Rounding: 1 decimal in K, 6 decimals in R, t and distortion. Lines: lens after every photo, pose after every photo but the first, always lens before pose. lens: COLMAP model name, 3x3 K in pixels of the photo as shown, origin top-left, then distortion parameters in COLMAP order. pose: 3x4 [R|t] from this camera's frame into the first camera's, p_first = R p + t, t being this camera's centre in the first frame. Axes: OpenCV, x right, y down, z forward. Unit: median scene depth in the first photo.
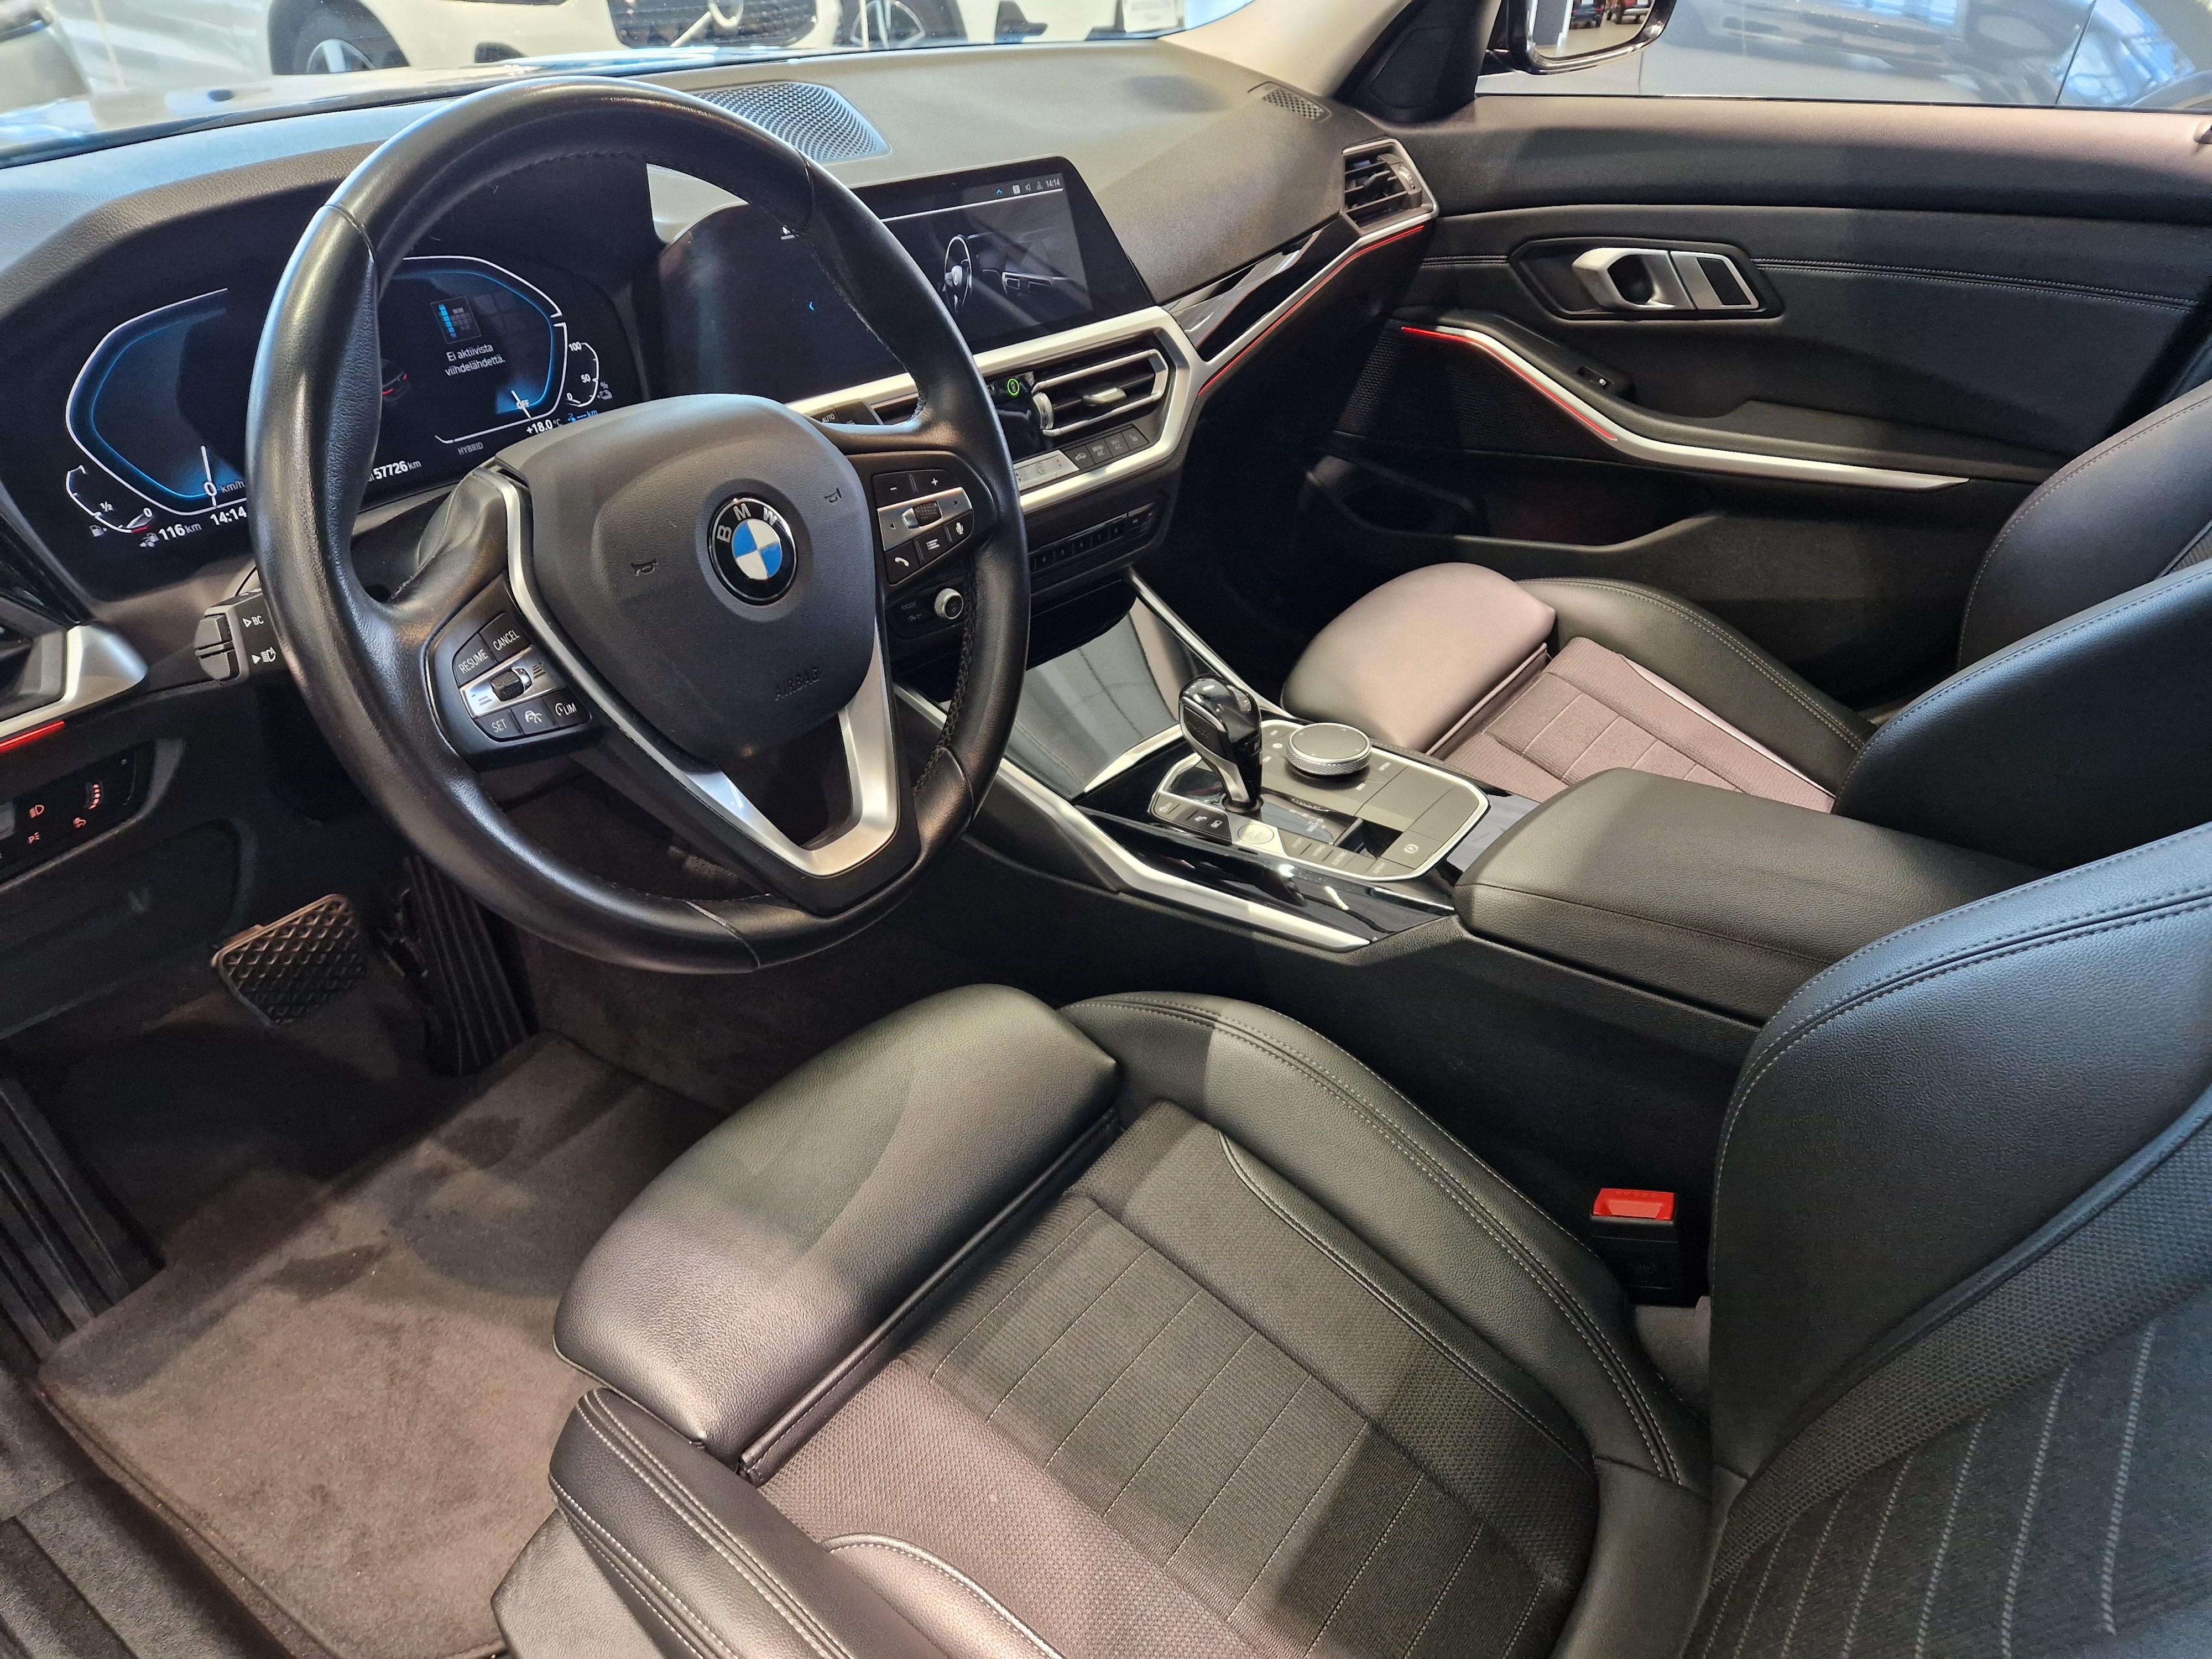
lens RADIAL K [[1505.0, 0, 1115.5], [0, 1505.0, 852.8], [0, 0, 1]] dist [0.061311, -0.040507]
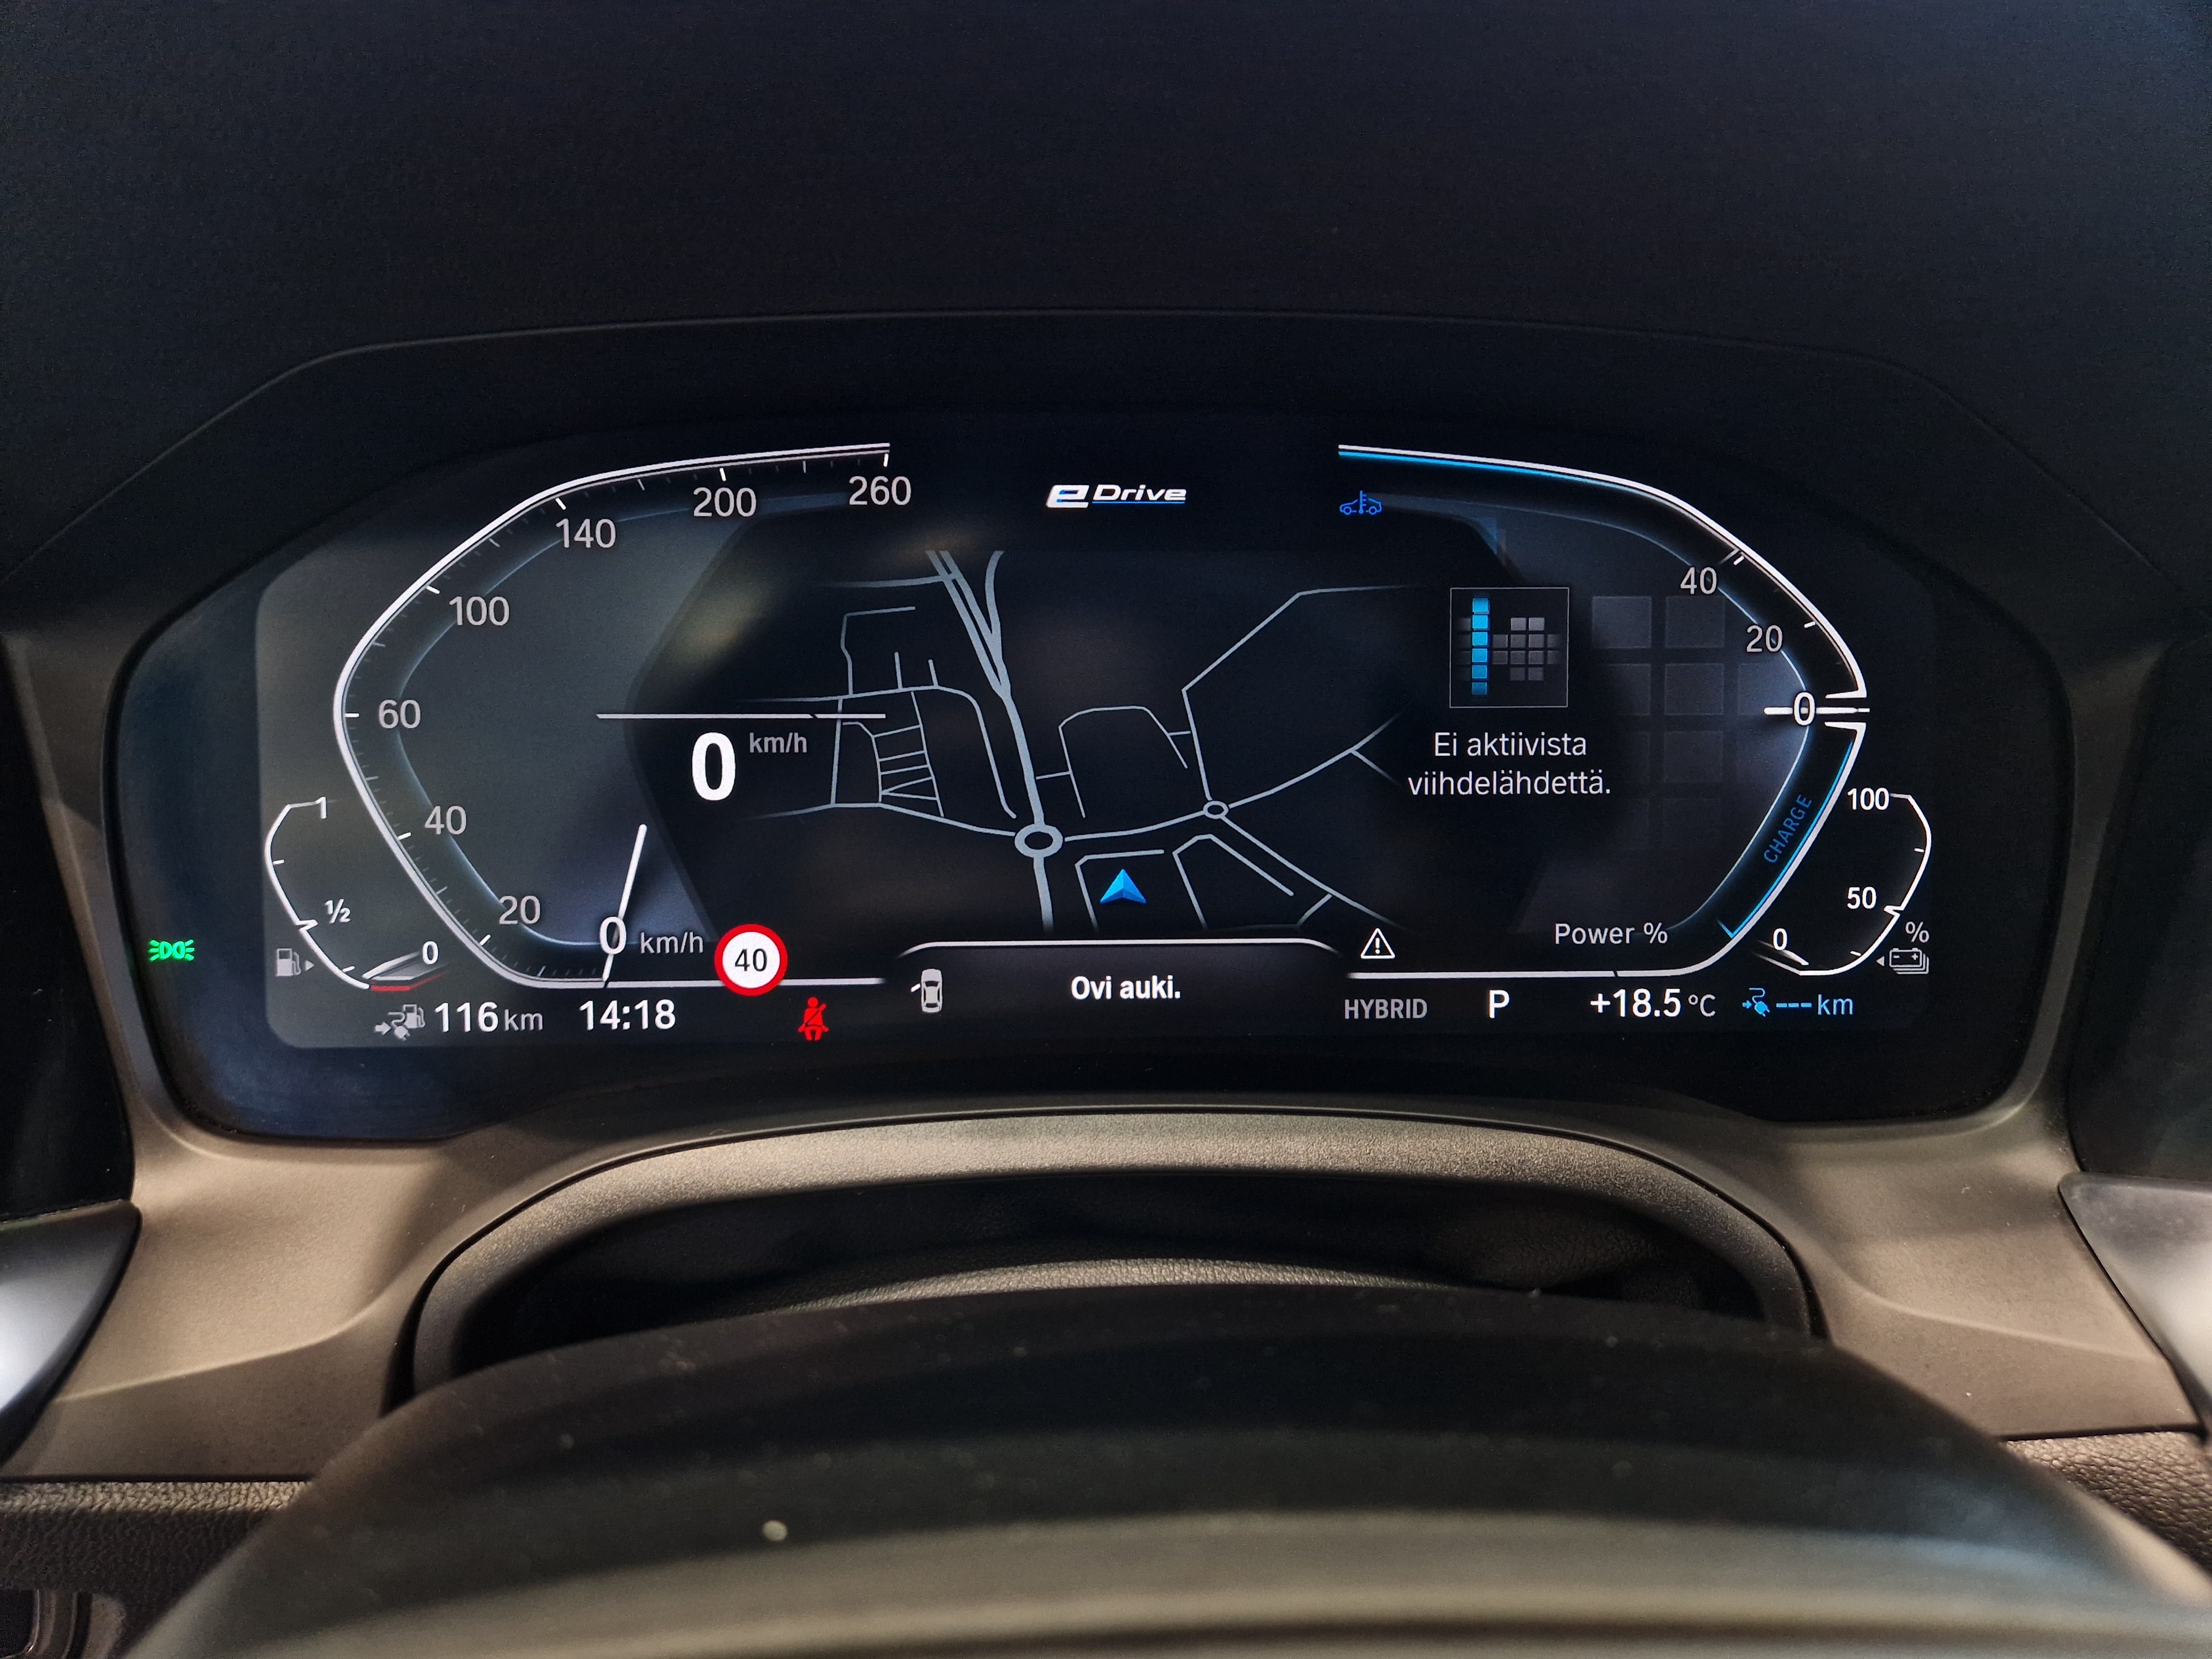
lens RADIAL K [[1505.0, 0, 1105.2], [0, 1505.0, 833.0], [0, 0, 1]] dist [0.061311, -0.040507]
pose [[0.617861, 0.272827, -0.737437, -0.226899], [-0.433695, 0.900553, -0.030197, -0.256766], [0.655863, 0.338480, 0.674741, 0.712771]]
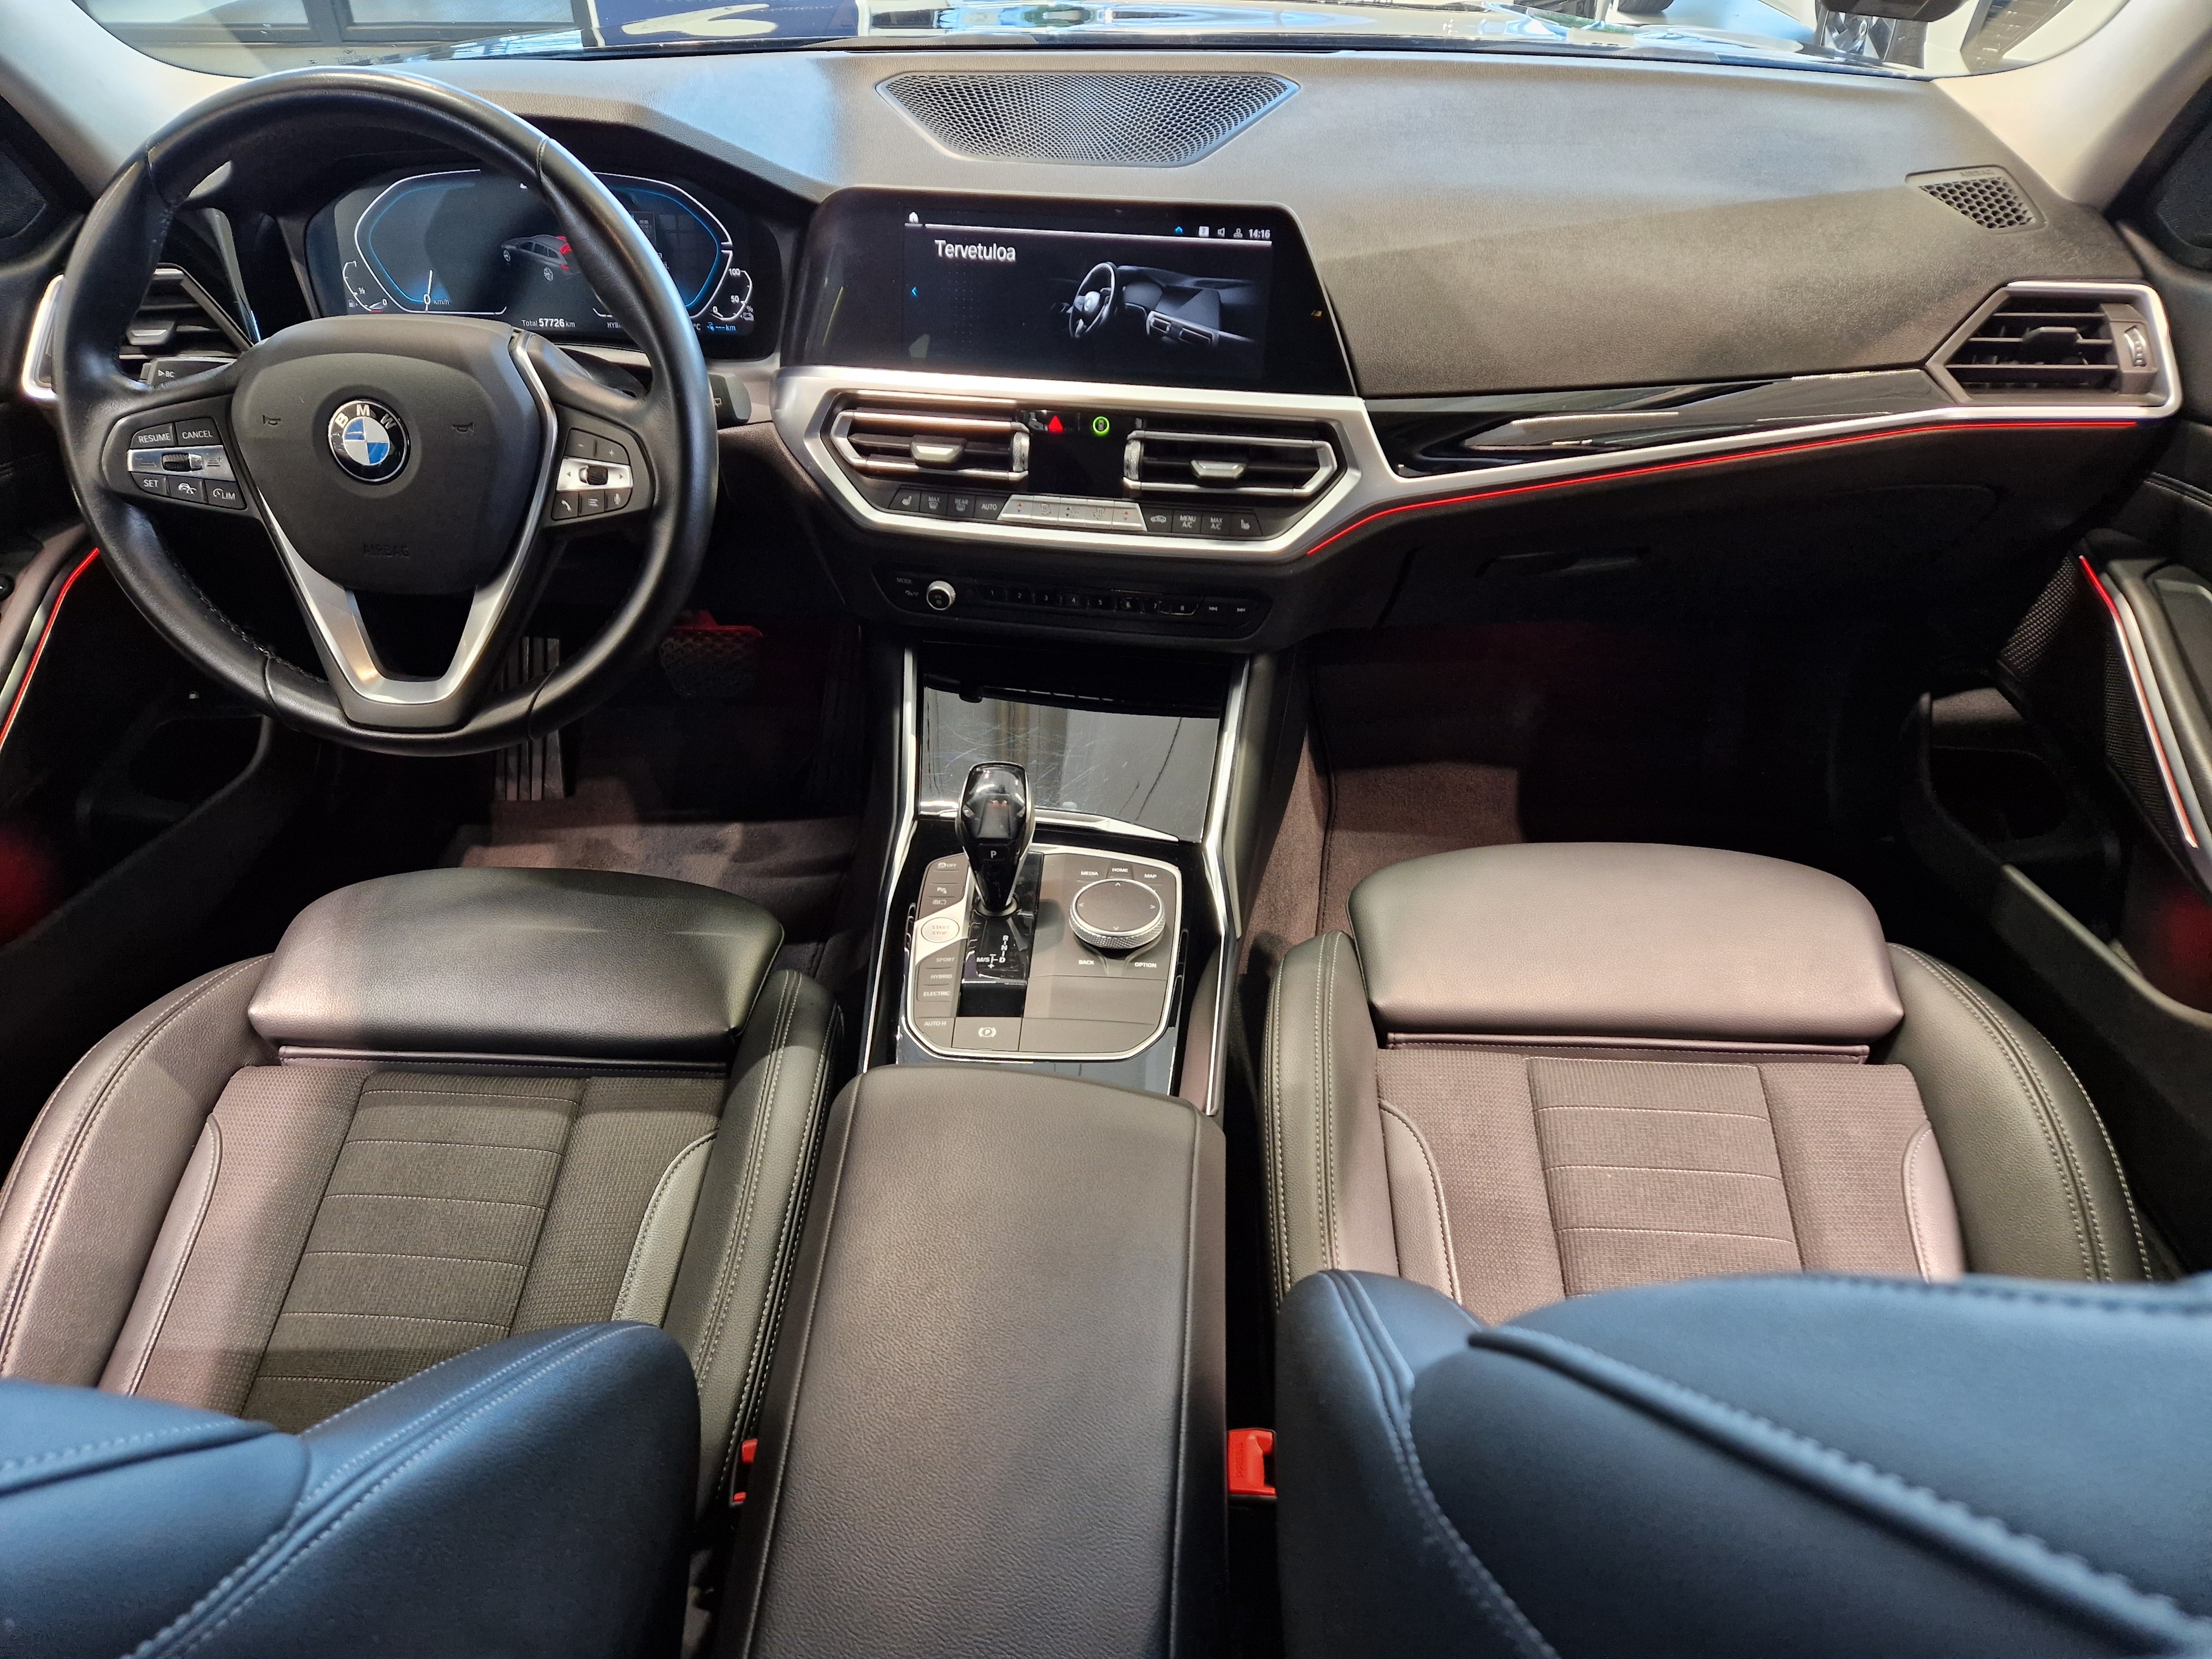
lens RADIAL K [[1505.0, 0, 1114.8], [0, 1505.0, 833.6], [0, 0, 1]] dist [0.061311, -0.040507]
pose [[0.536888, 0.493425, -0.684312, 0.886735], [-0.453025, 0.852881, 0.259544, -0.414596], [0.711701, 0.170664, 0.681436, 0.478651]]
